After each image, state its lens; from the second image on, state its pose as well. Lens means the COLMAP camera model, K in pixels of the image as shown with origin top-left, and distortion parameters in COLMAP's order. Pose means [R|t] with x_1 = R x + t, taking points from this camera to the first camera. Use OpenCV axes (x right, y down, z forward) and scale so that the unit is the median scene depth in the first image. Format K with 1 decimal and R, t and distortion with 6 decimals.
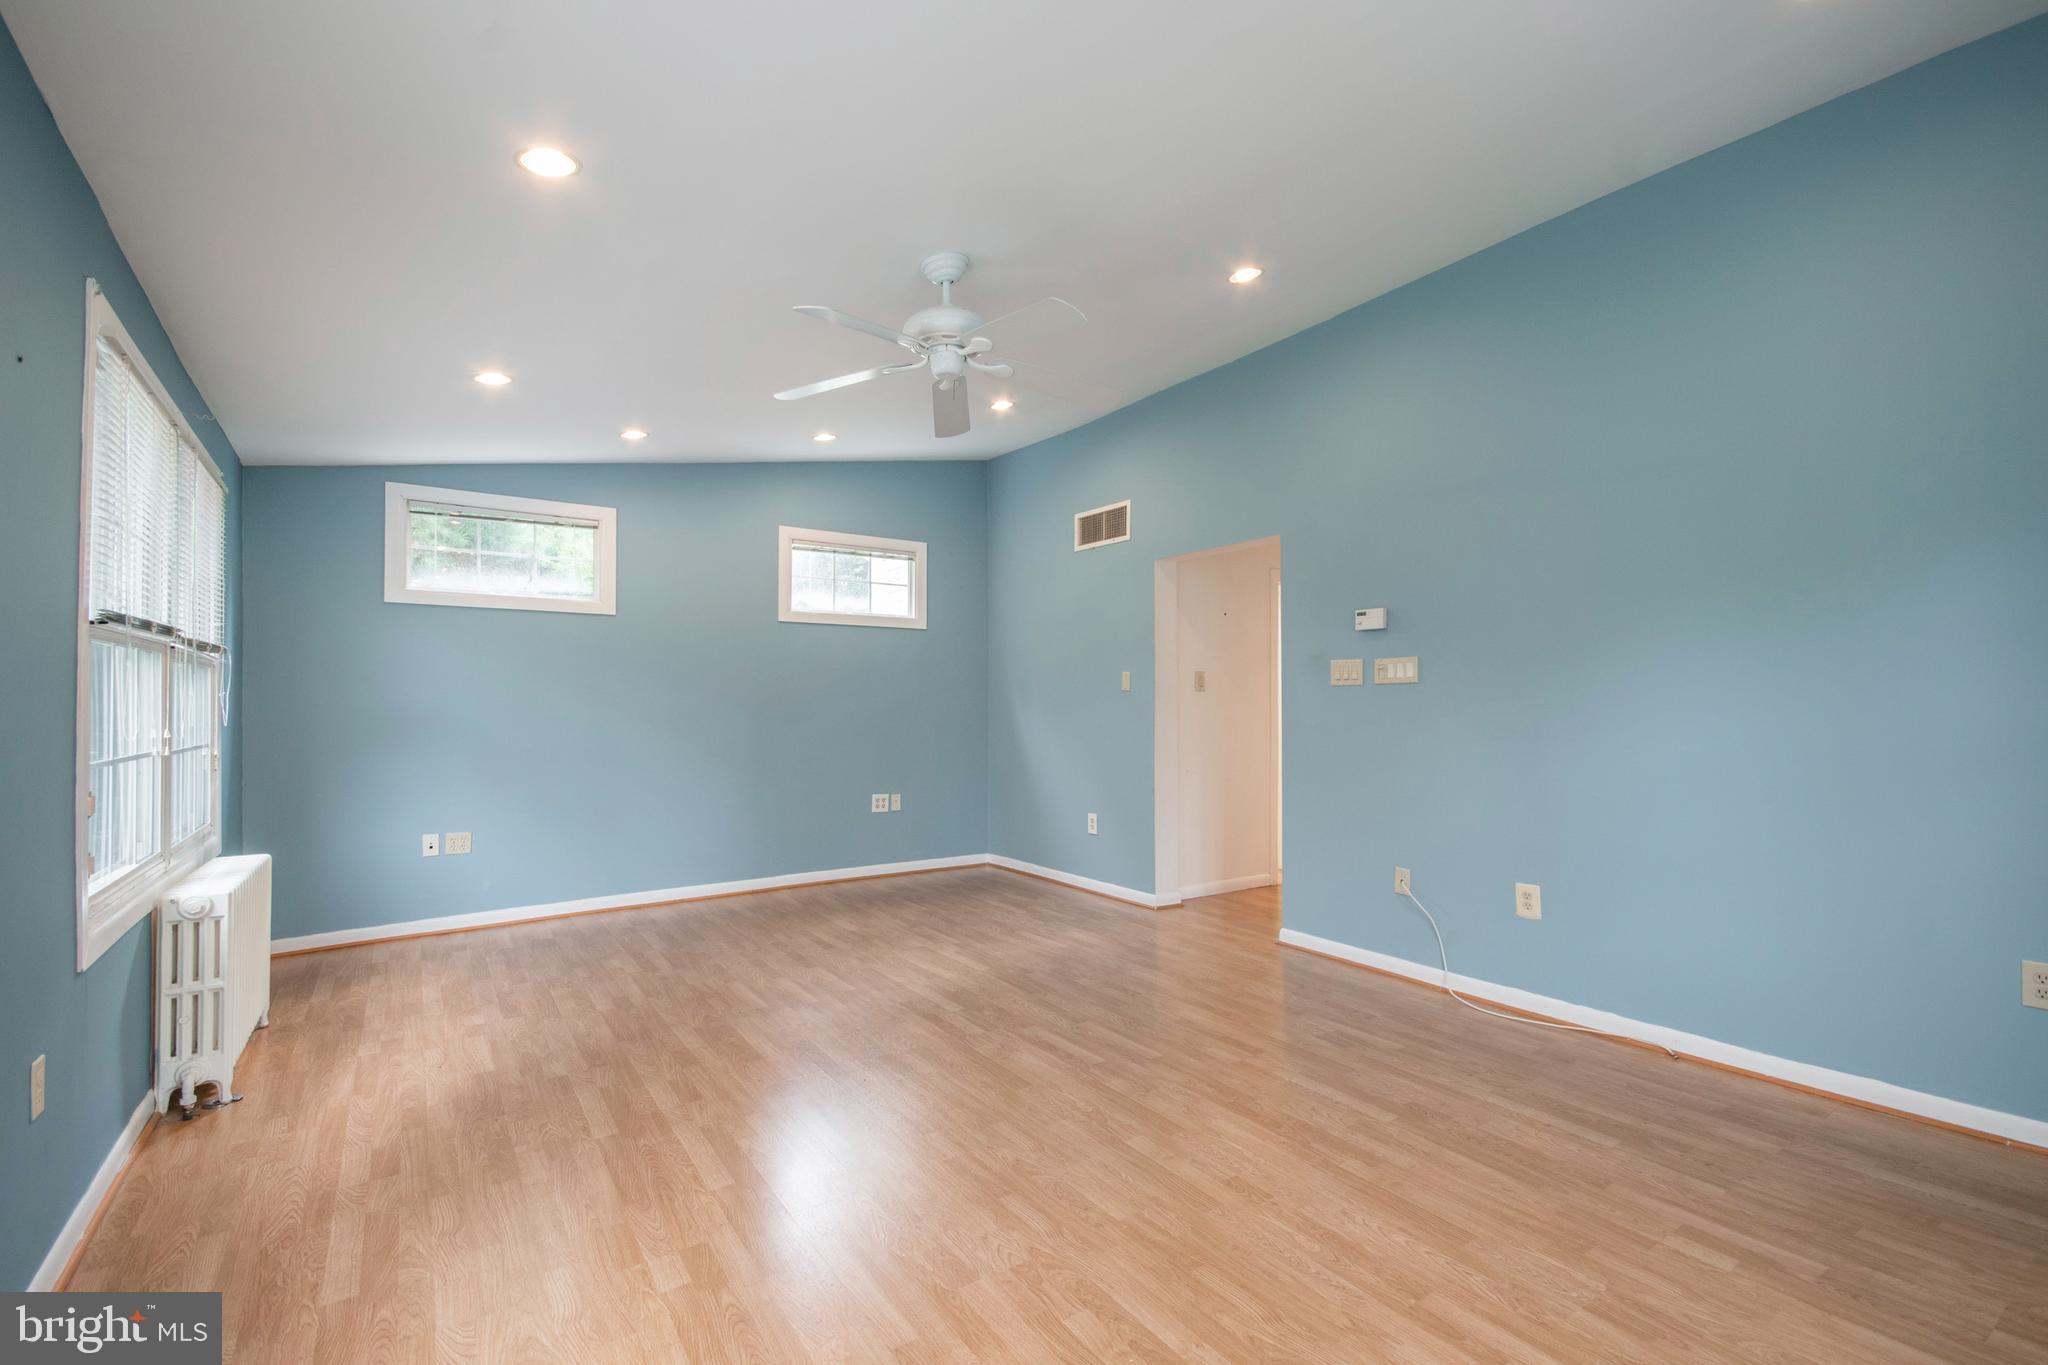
lens RADIAL K [[900.8, 0, 1034.1], [0, 900.8, 687.4], [0, 0, 1]] dist [0.024429, -0.002268]
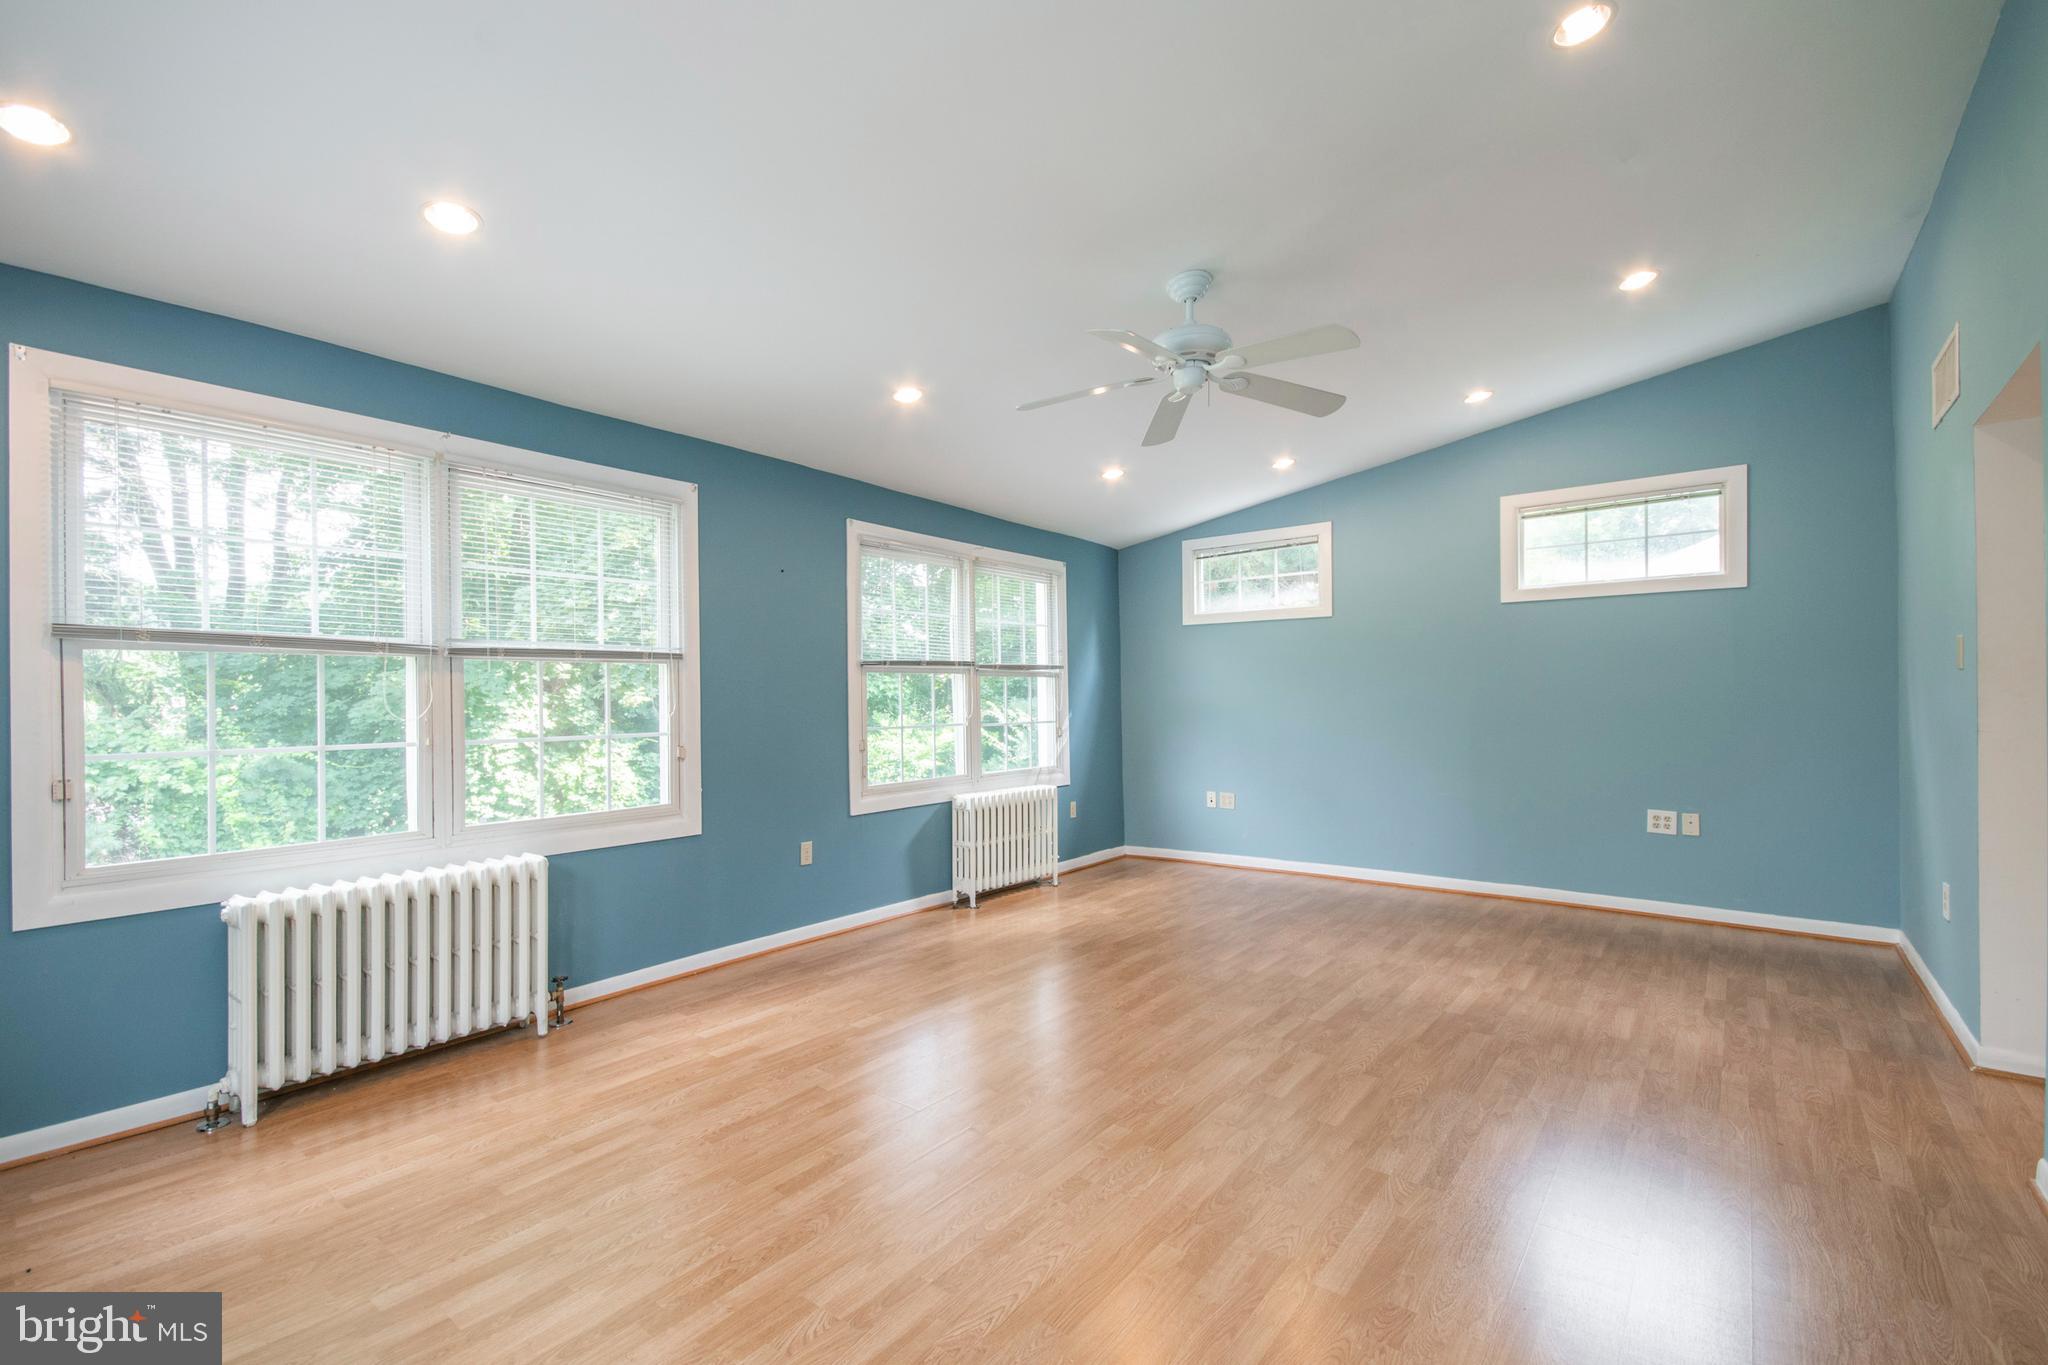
lens RADIAL K [[900.8, 0, 990.7], [0, 900.8, 704.6], [0, 0, 1]] dist [0.024429, -0.002268]
pose [[0.279931, 0.008329, -0.959984, 0.586189], [0.027645, 0.999478, 0.016733, -0.001679], [0.959622, -0.031223, 0.279554, 0.326658]]
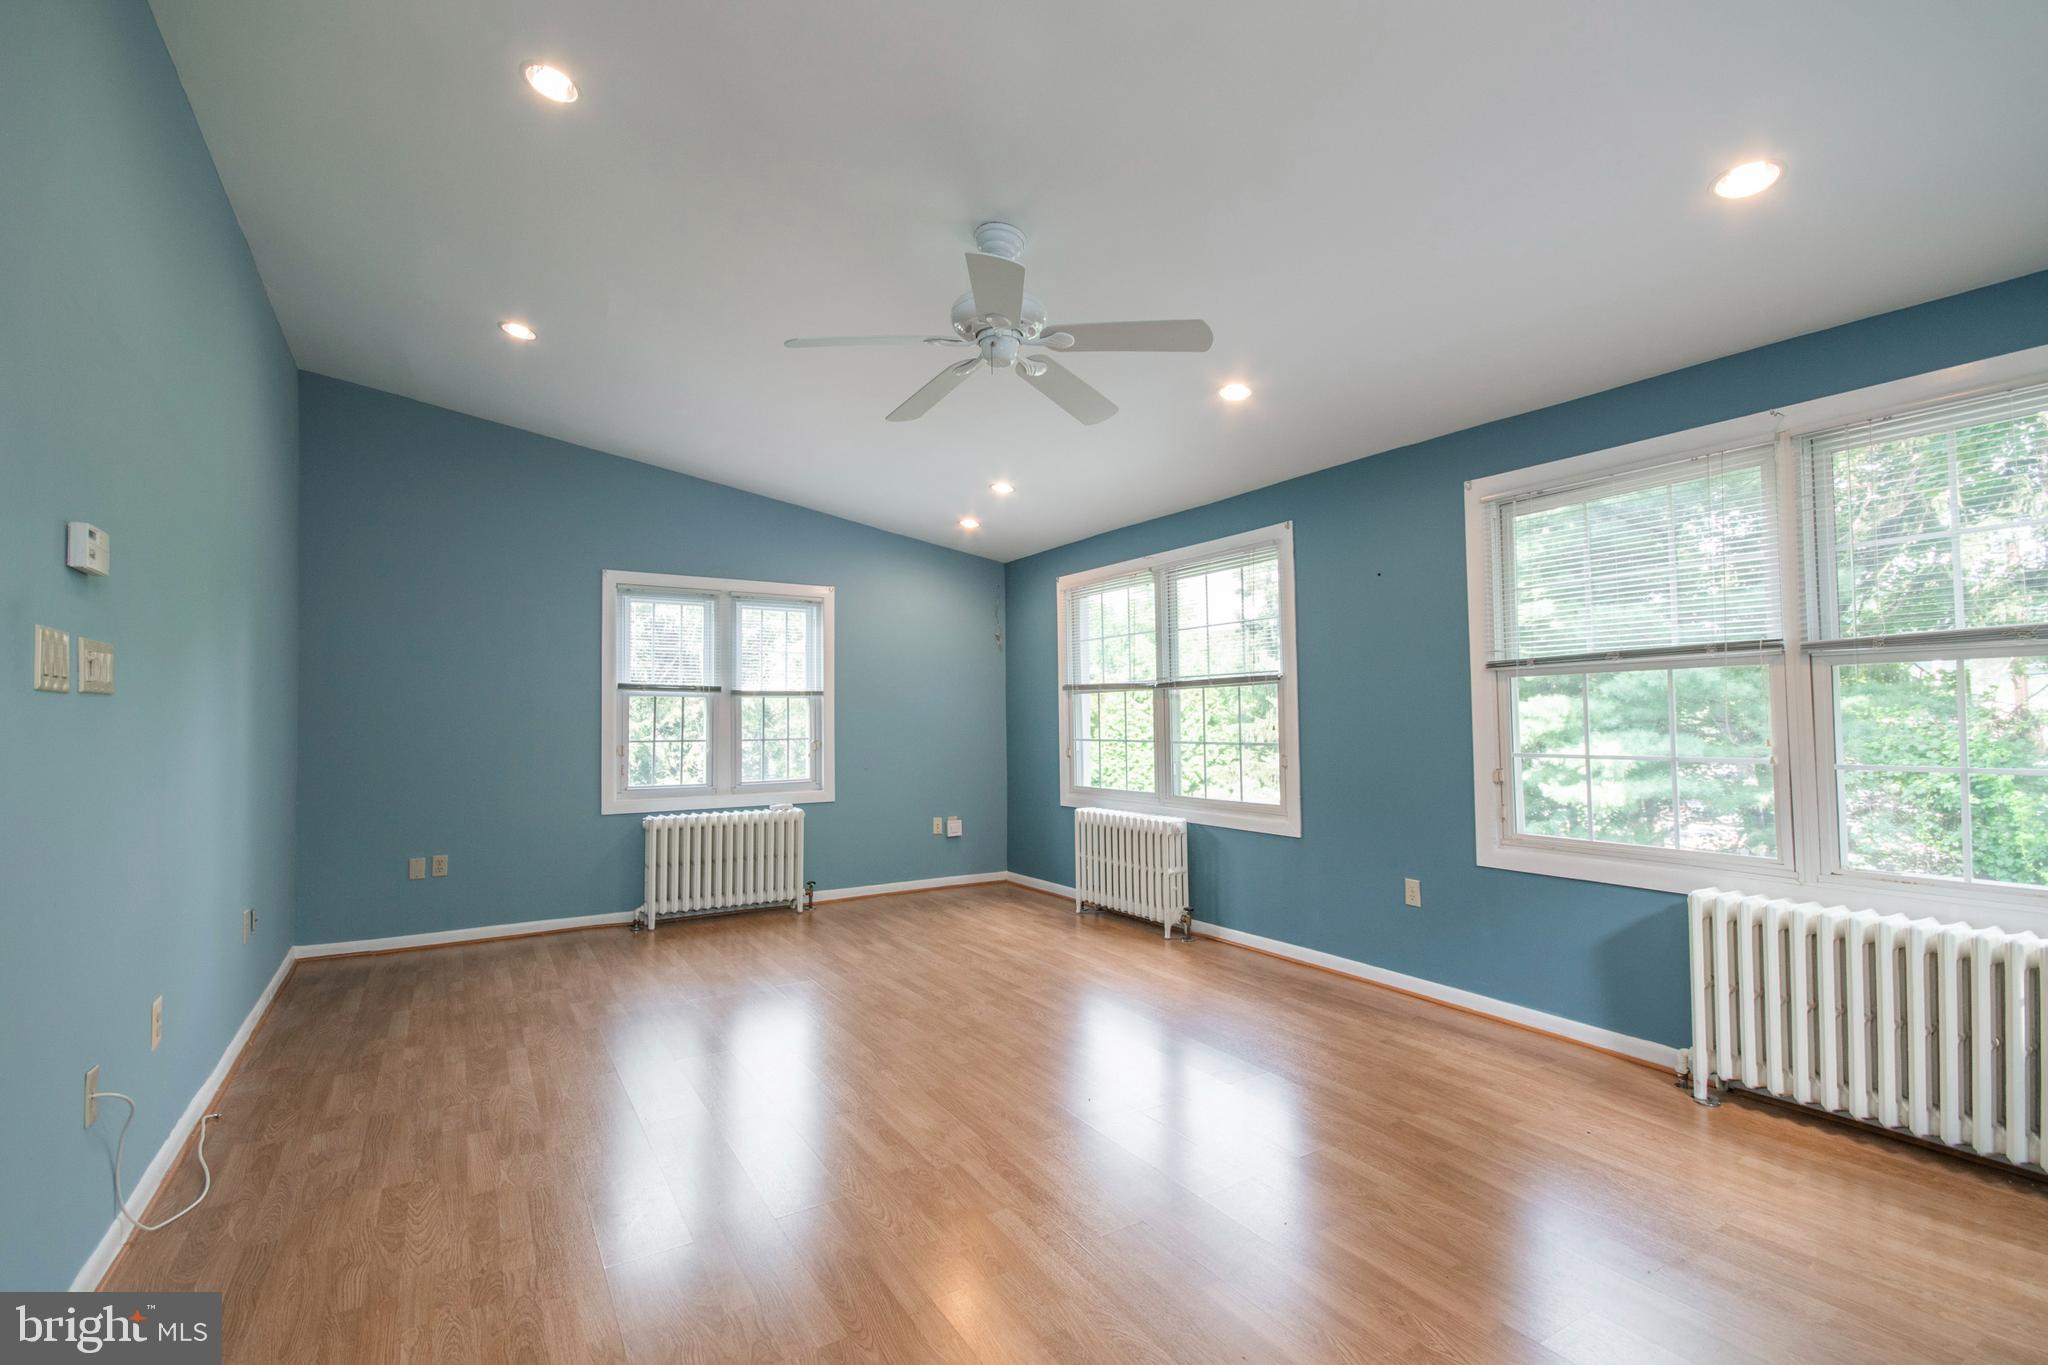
lens RADIAL K [[900.8, 0, 1030.9], [0, 900.8, 699.1], [0, 0, 1]] dist [0.024429, -0.002268]
pose [[-0.999019, 0.013718, 0.042095, -0.110396], [0.011780, 0.998874, -0.045946, 0.025348], [-0.042678, -0.045405, -0.998057, 1.302850]]
